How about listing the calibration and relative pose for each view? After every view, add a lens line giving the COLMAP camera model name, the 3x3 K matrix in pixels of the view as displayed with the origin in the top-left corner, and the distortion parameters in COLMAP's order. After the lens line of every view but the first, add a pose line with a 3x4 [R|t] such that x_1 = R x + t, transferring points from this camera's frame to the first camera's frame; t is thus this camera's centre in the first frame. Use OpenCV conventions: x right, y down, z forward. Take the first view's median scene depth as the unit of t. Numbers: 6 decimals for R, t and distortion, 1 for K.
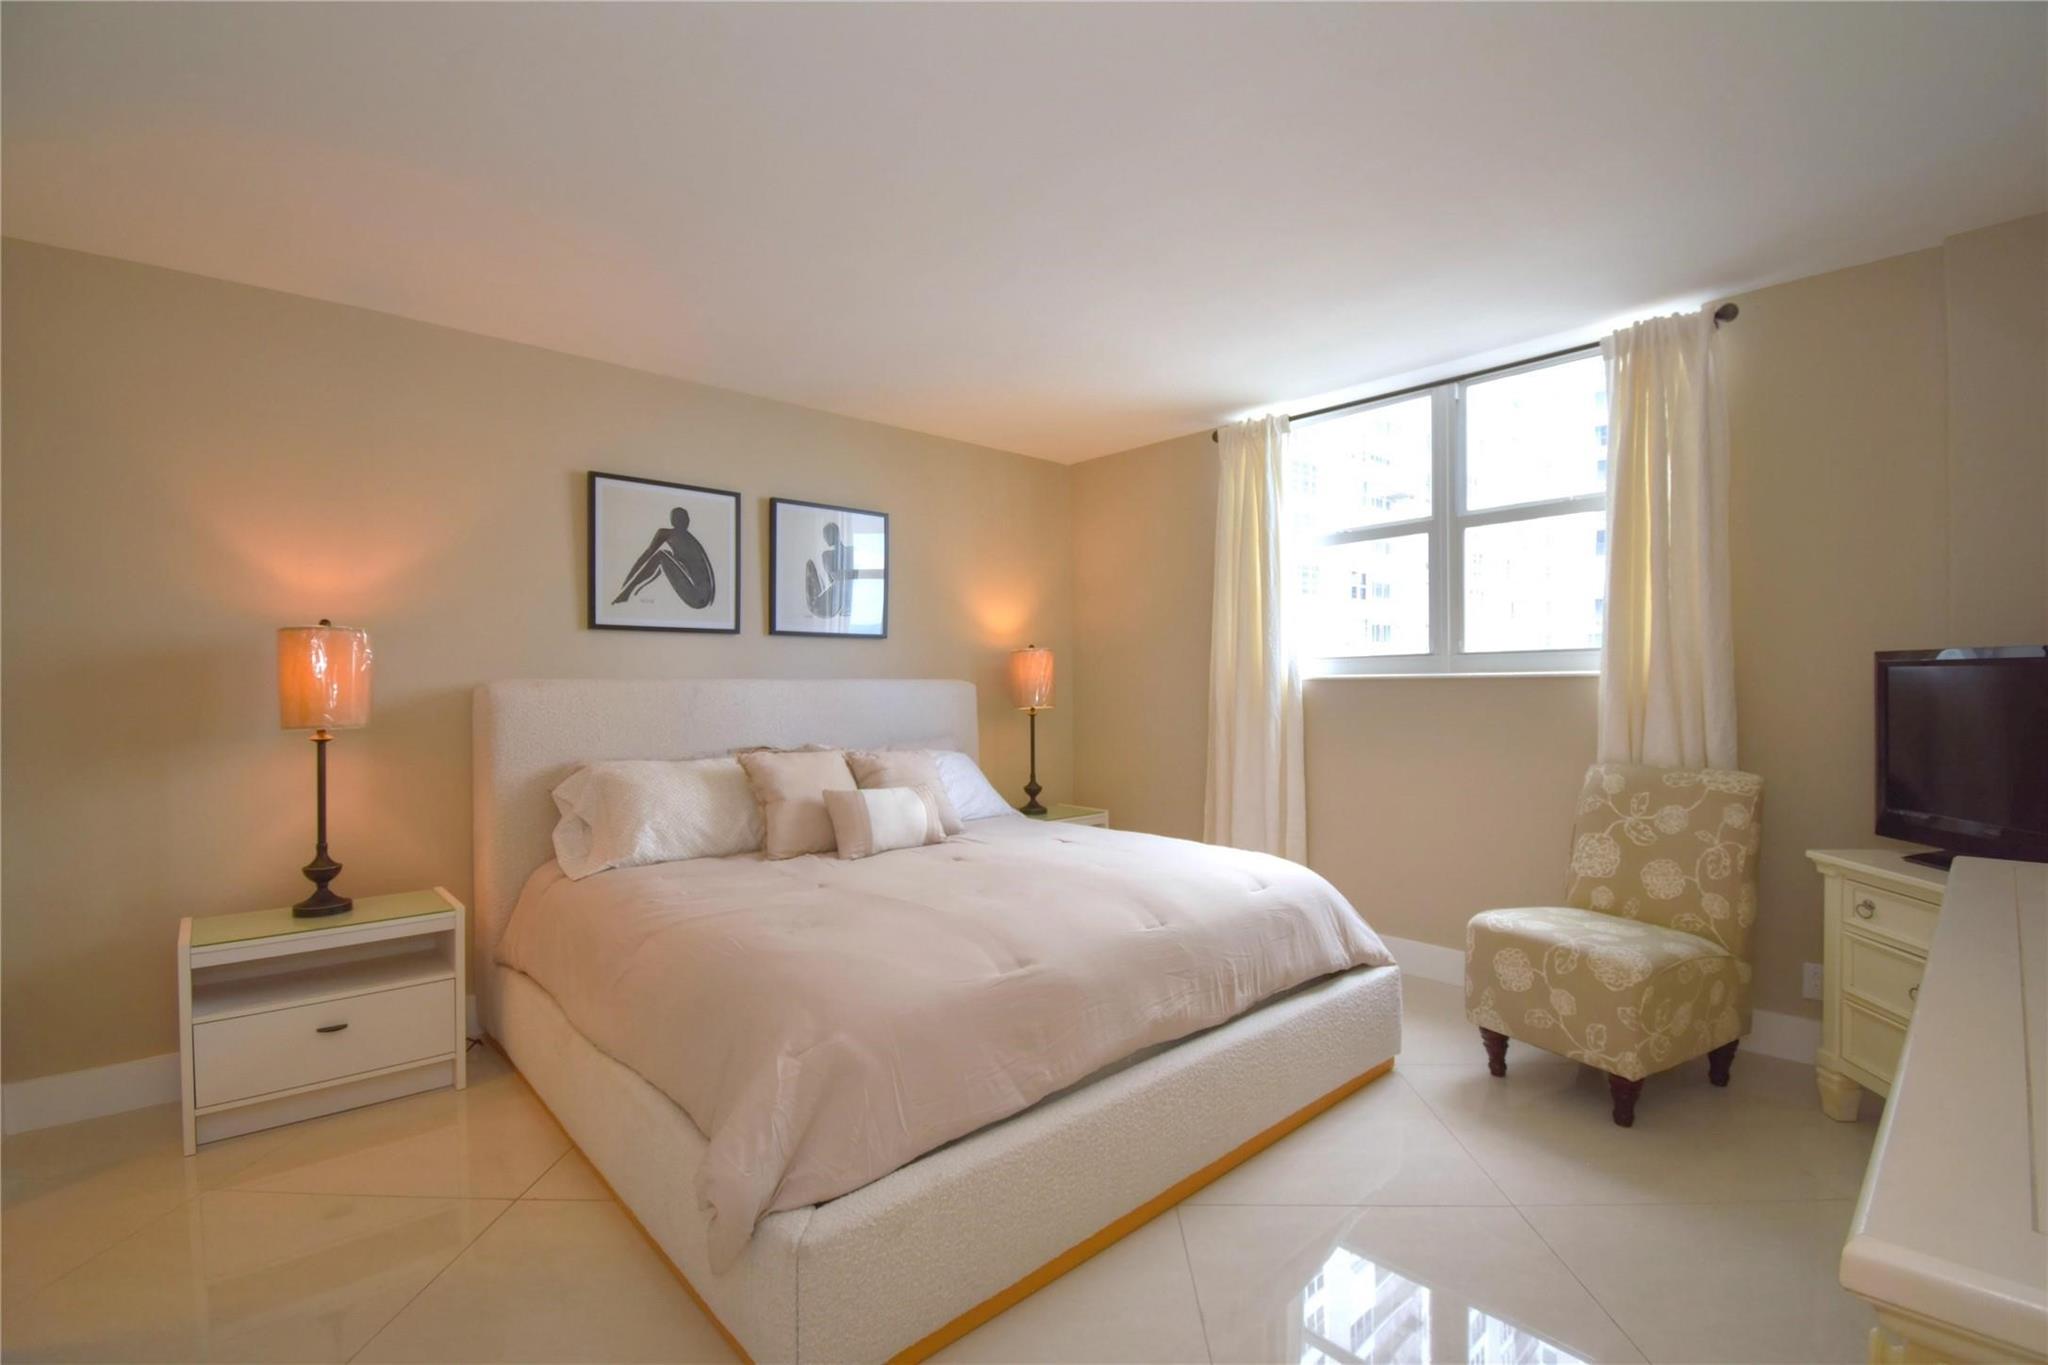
lens RADIAL K [[929.6, 0, 1016.2], [0, 929.6, 685.3], [0, 0, 1]] dist [0.009536, -0.010207]
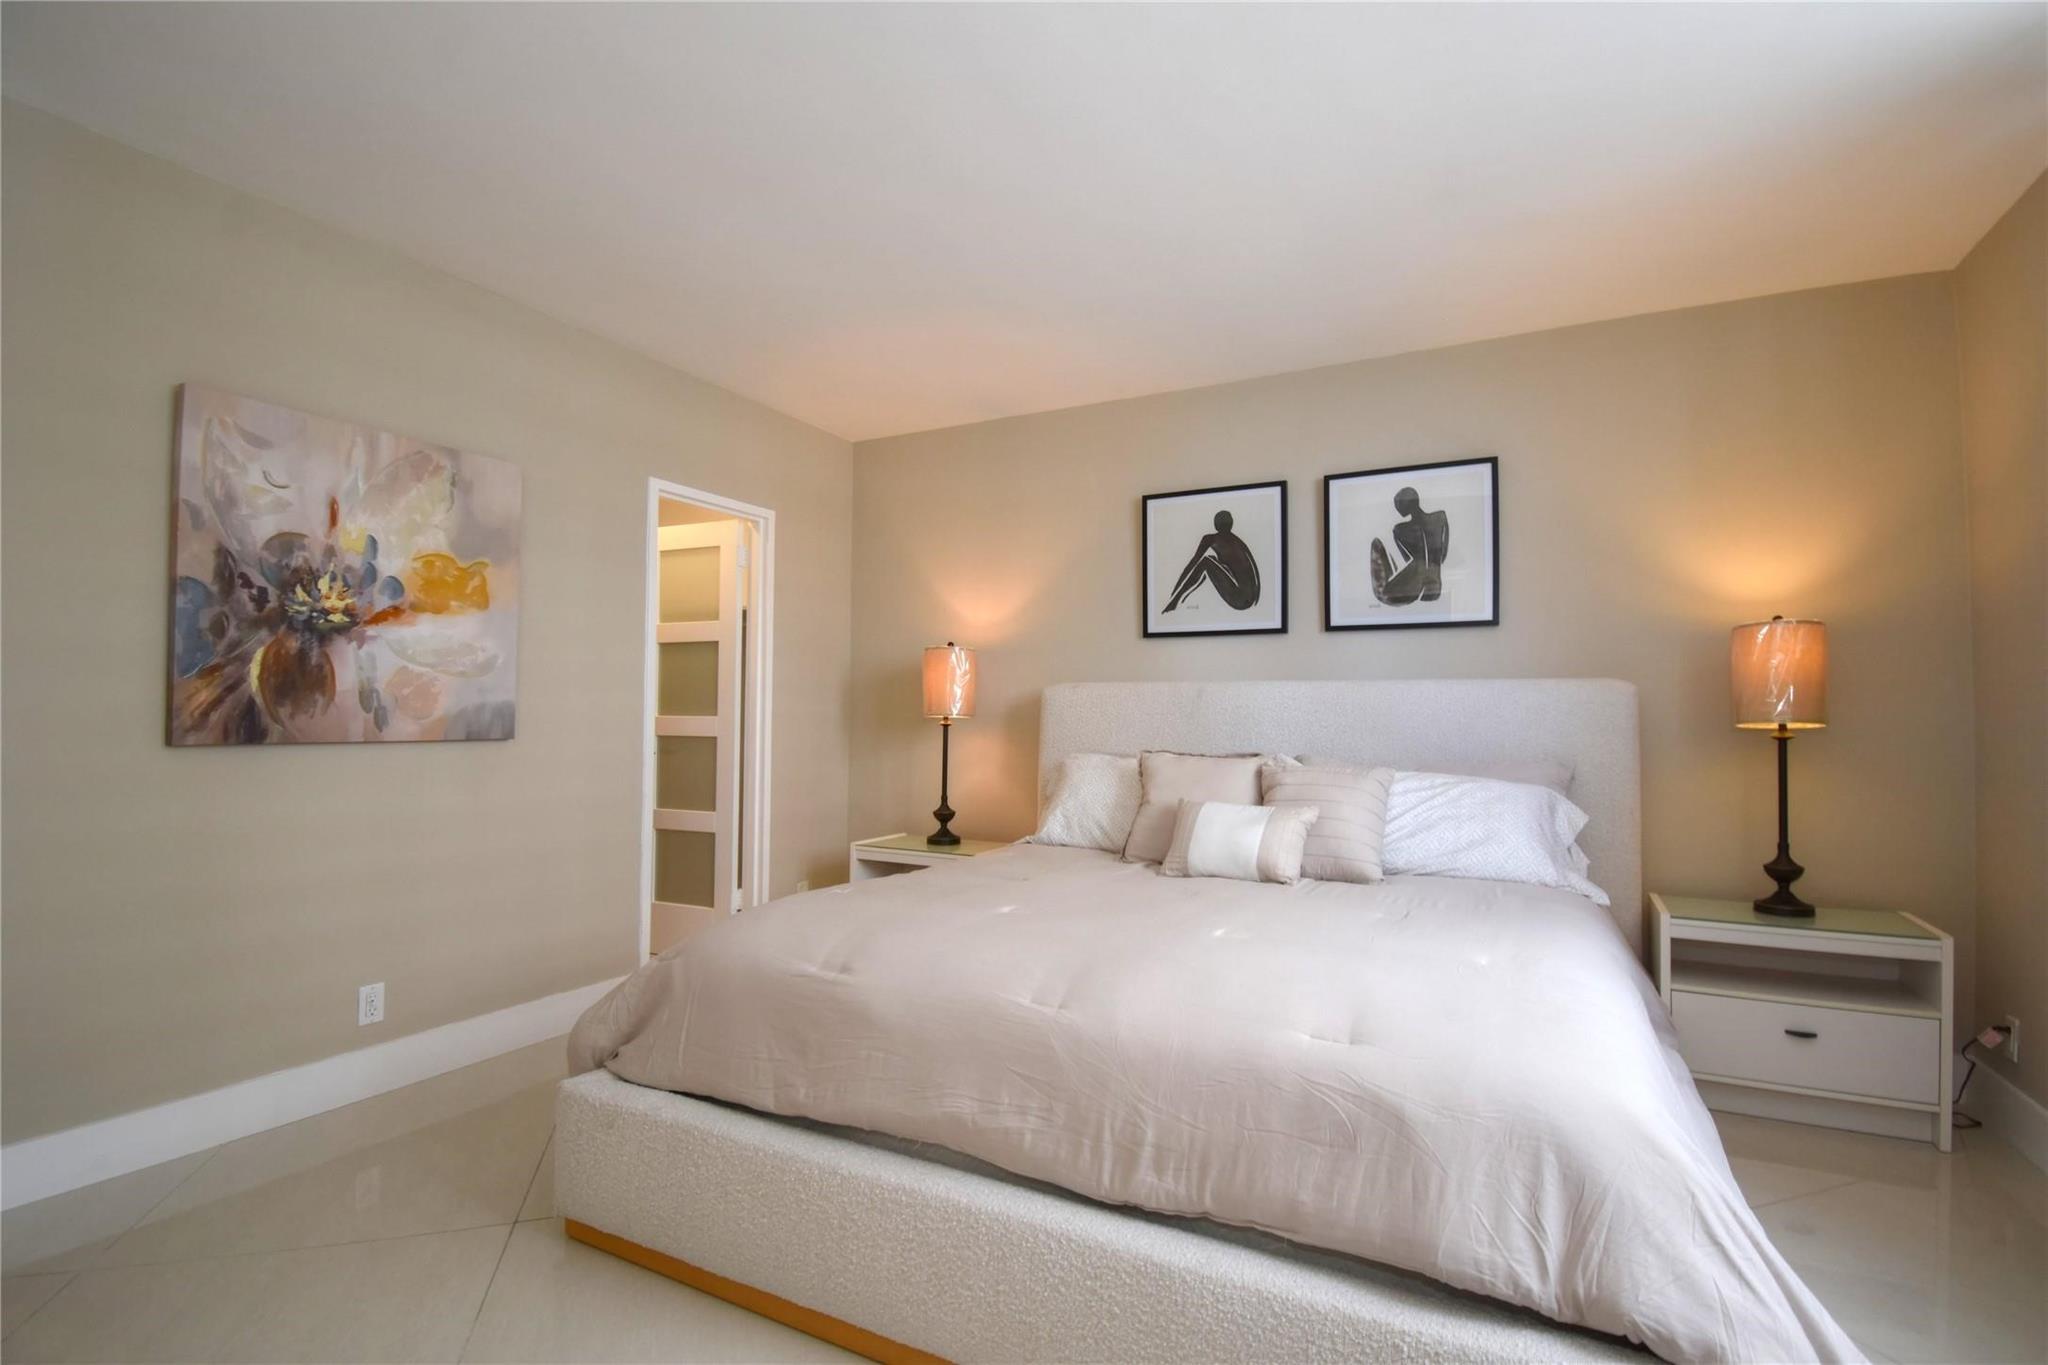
lens RADIAL K [[929.6, 0, 1023.6], [0, 929.6, 676.2], [0, 0, 1]] dist [0.009536, -0.010207]
pose [[0.340257, -0.029044, -0.939884, 0.529125], [-0.012449, 0.999296, -0.035387, 0.026054], [0.940250, 0.023741, 0.339656, 0.490227]]
